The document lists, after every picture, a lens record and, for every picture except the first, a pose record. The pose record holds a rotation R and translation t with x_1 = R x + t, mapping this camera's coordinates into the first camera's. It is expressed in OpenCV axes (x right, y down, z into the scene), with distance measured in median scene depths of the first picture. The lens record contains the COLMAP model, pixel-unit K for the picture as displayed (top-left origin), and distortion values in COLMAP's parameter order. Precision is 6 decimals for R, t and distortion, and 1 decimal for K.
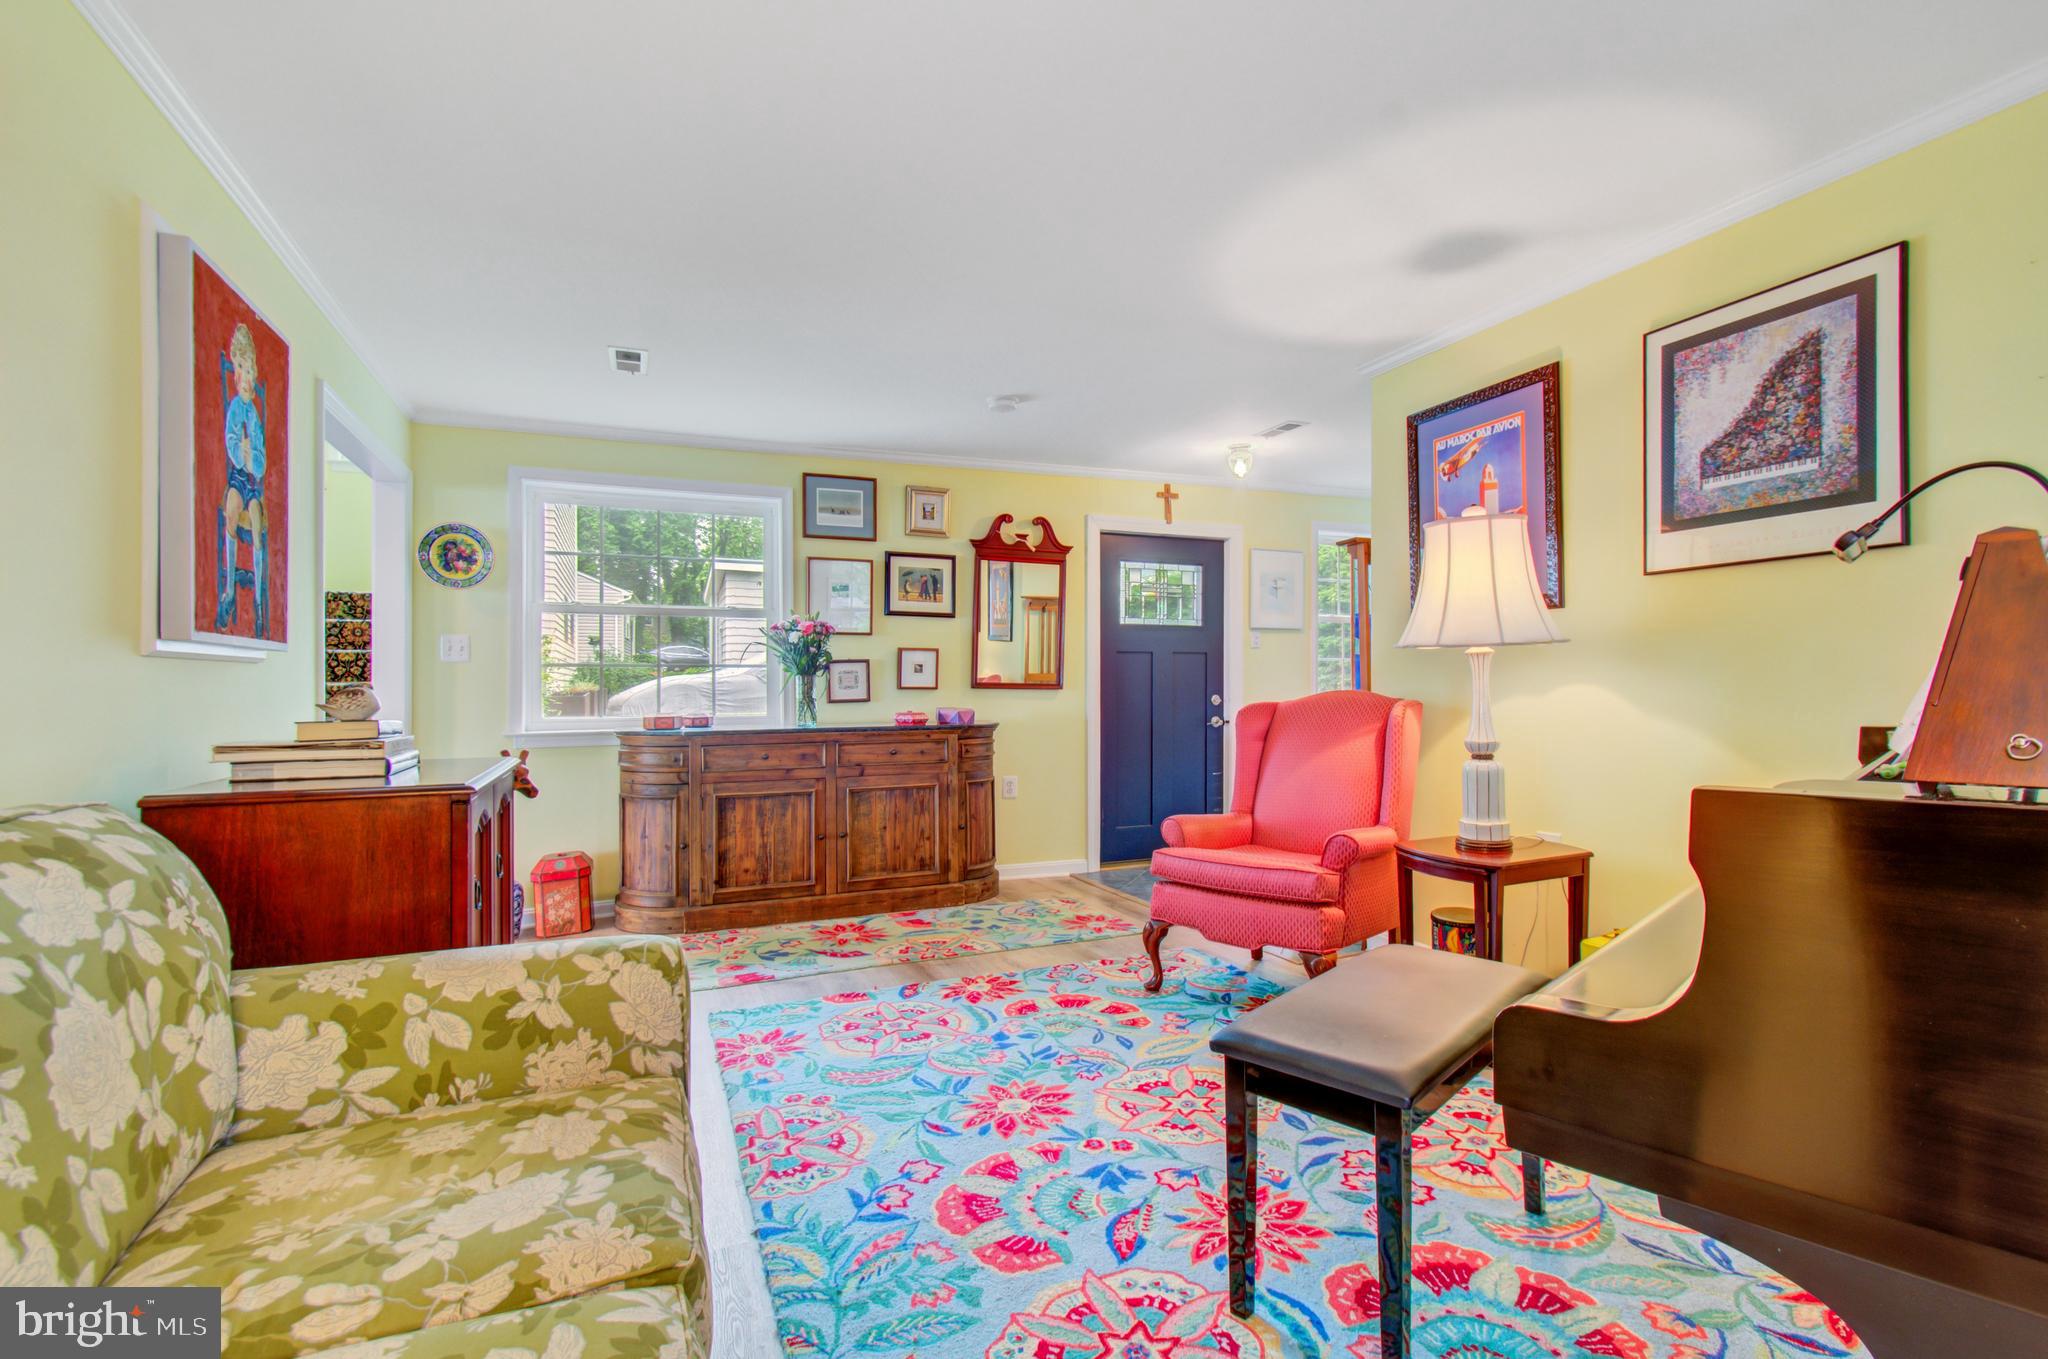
lens RADIAL K [[951.4, 0, 1038.2], [0, 951.4, 691.6], [0, 0, 1]] dist [0.000066, -0.000391]
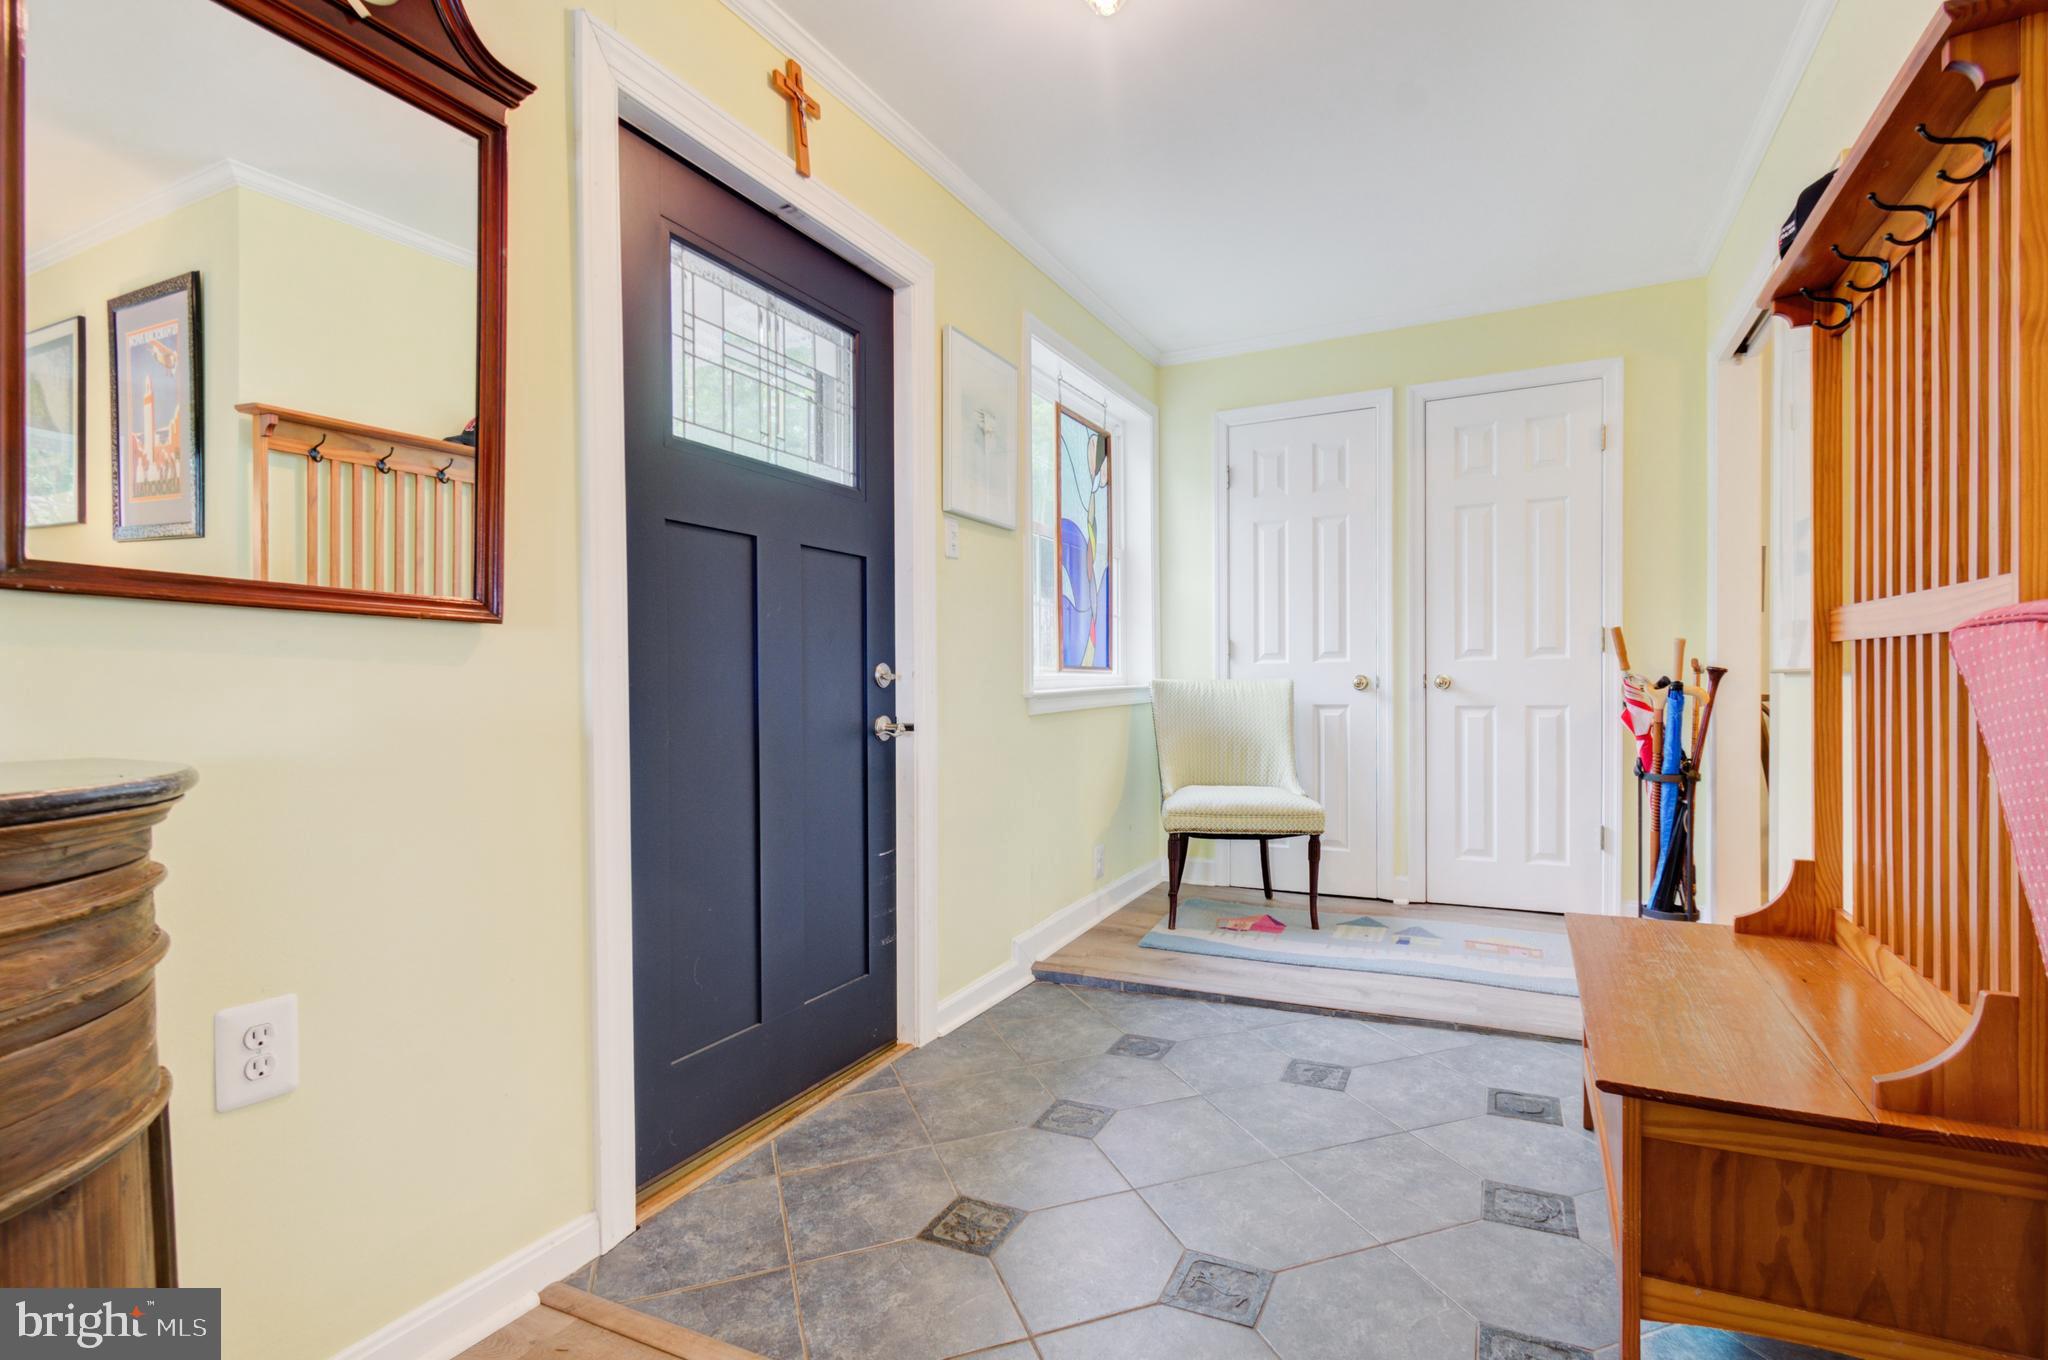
lens RADIAL K [[954.1, 0, 1033.9], [0, 954.1, 706.8], [0, 0, 1]] dist [-0.000597, -0.000165]
pose [[0.760059, -0.019552, 0.649559, -0.032563], [0.014034, 0.999808, 0.013674, 0.018665], [-0.649702, -0.001277, 0.760188, 0.670616]]
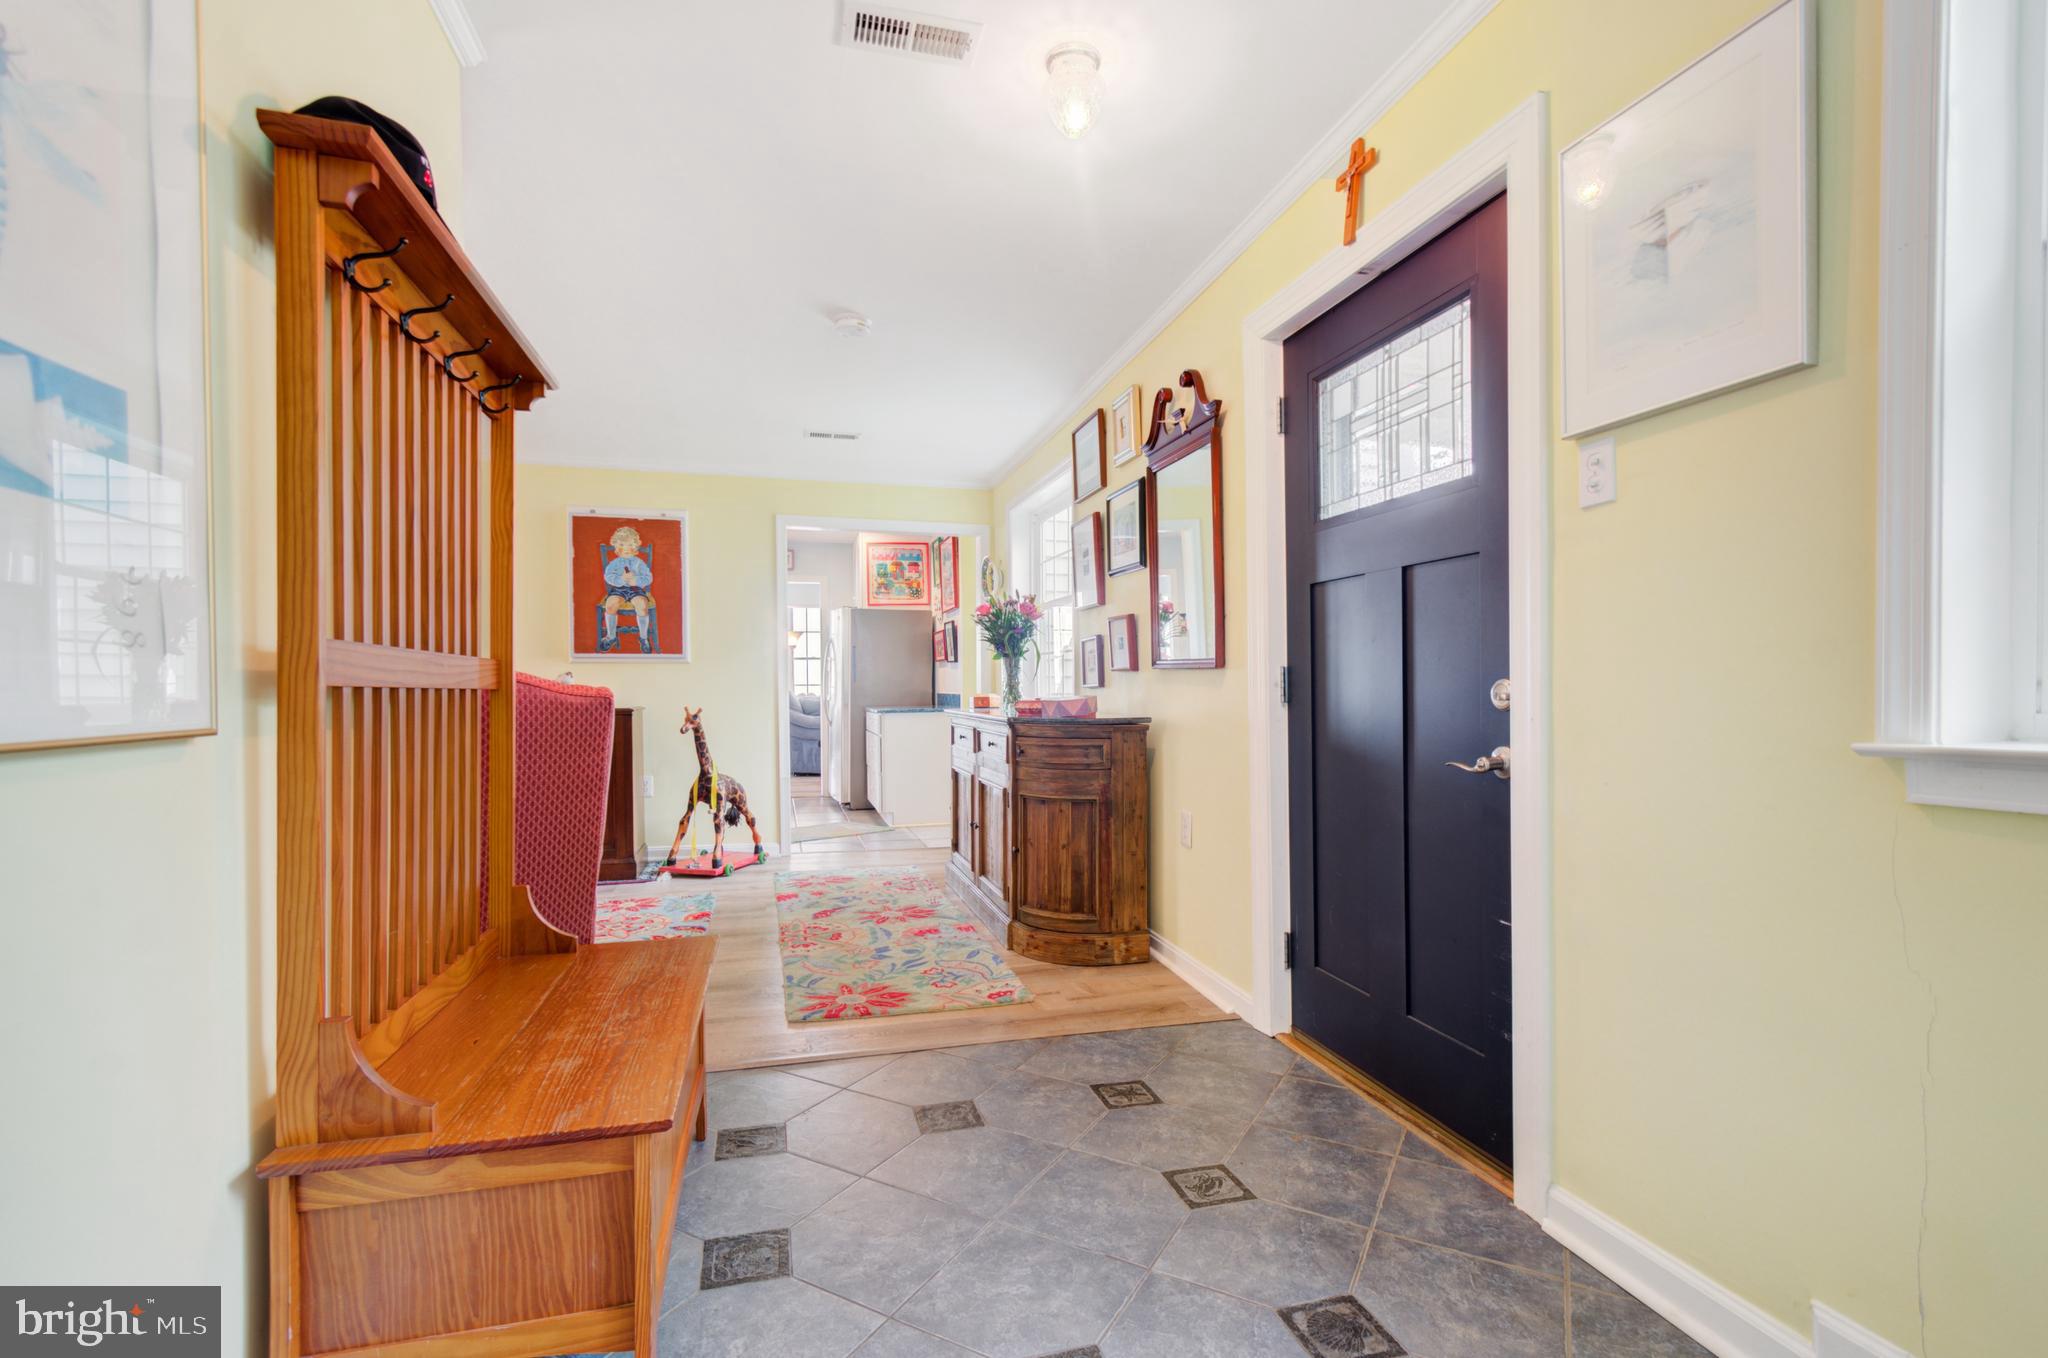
lens RADIAL K [[900.5, 0, 1017.1], [0, 900.5, 692.3], [0, 0, 1]] dist [0.001009, 0.000164]
pose [[-0.136700, 0.013982, -0.990514, 0.530829], [-0.000806, 0.999898, 0.014225, 0.004312], [0.990612, 0.002743, -0.136675, 0.914019]]
